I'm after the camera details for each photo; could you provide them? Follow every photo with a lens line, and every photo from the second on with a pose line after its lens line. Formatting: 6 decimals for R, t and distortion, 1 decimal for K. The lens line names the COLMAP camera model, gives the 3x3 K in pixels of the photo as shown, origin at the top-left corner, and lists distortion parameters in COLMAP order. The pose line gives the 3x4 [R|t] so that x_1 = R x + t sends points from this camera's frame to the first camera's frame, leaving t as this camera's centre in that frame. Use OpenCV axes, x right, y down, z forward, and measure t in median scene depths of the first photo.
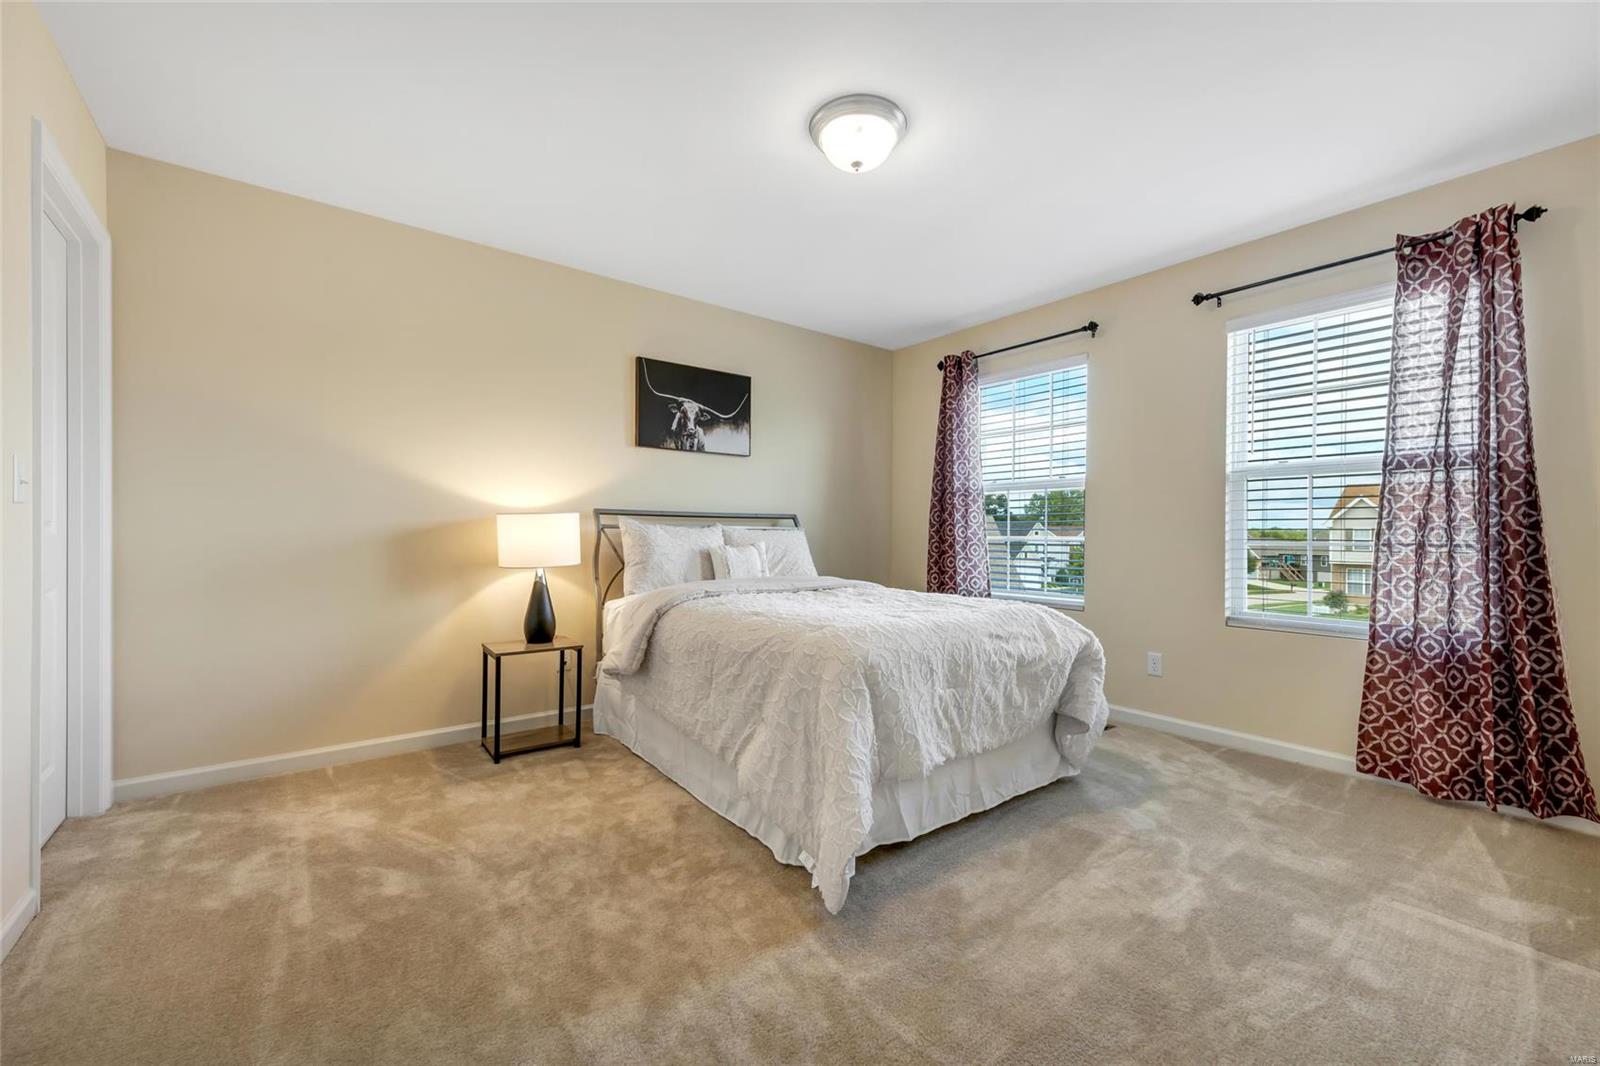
lens RADIAL K [[639.1, 0, 802.1], [0, 639.1, 534.6], [0, 0, 1]] dist [0.012089, -0.000768]
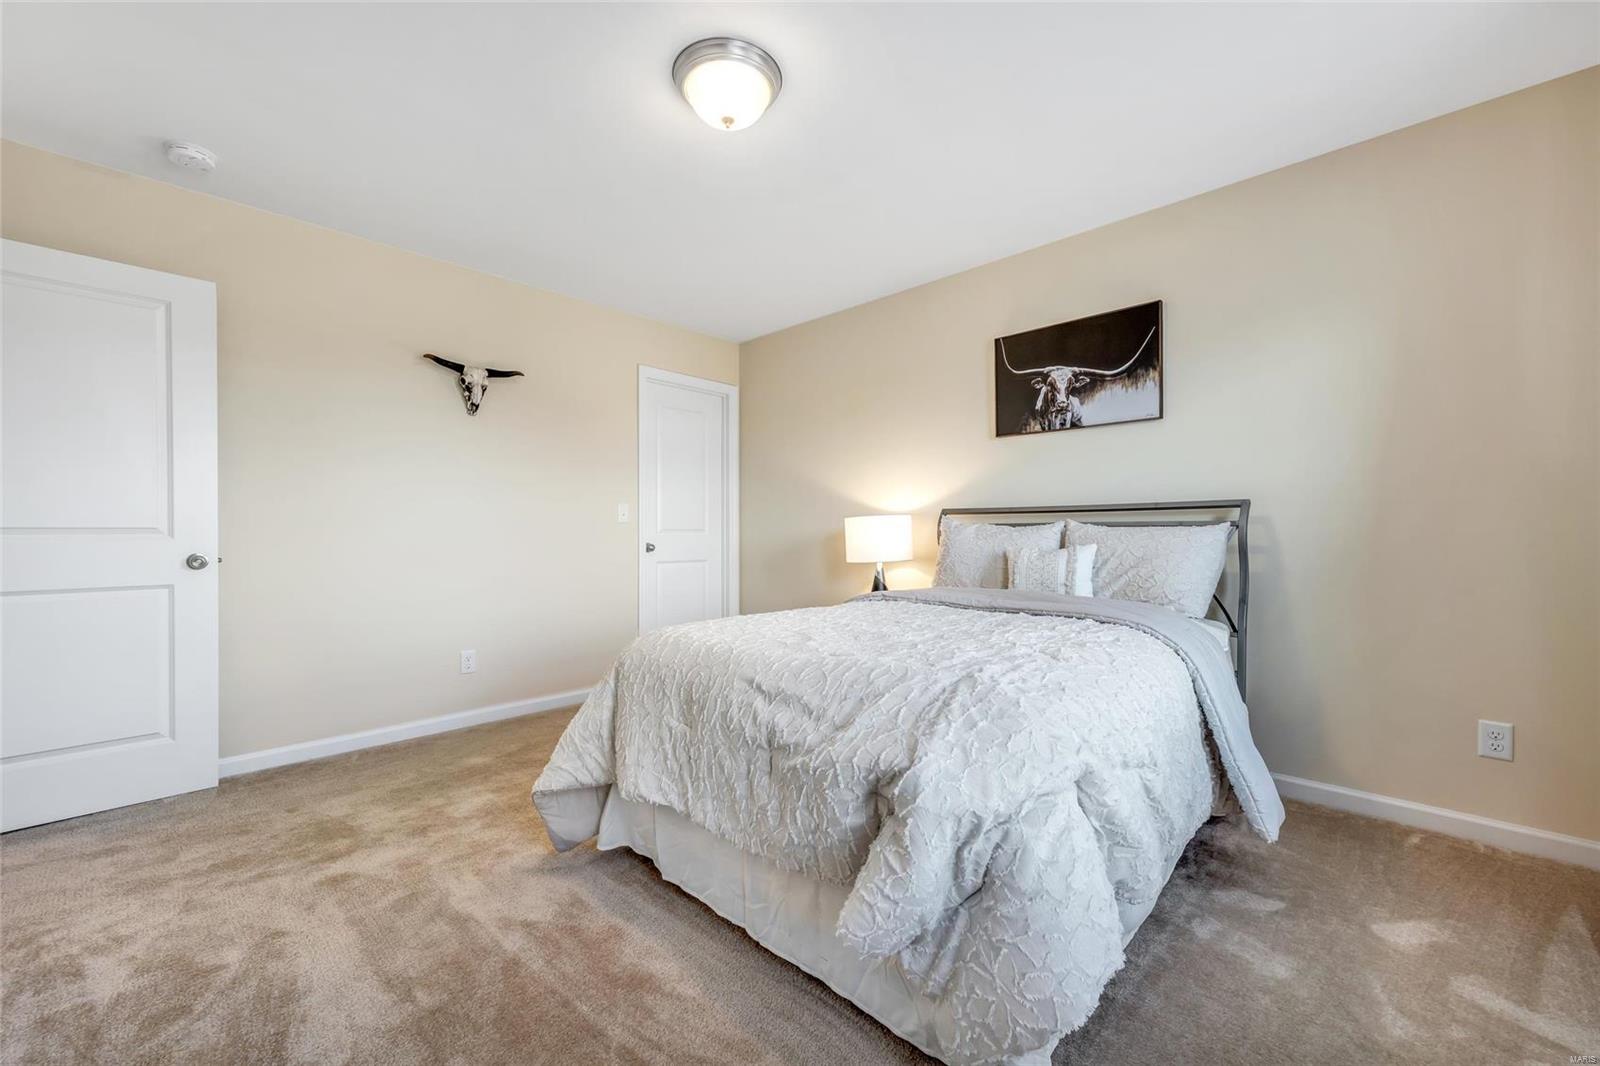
lens RADIAL K [[639.1, 0, 802.0], [0, 639.1, 532.7], [0, 0, 1]] dist [0.012089, -0.000768]
pose [[0.138445, -0.004099, -0.990362, 0.581854], [0.001132, 0.999991, -0.003981, 0.001305], [0.990369, -0.000570, 0.138448, 0.573339]]
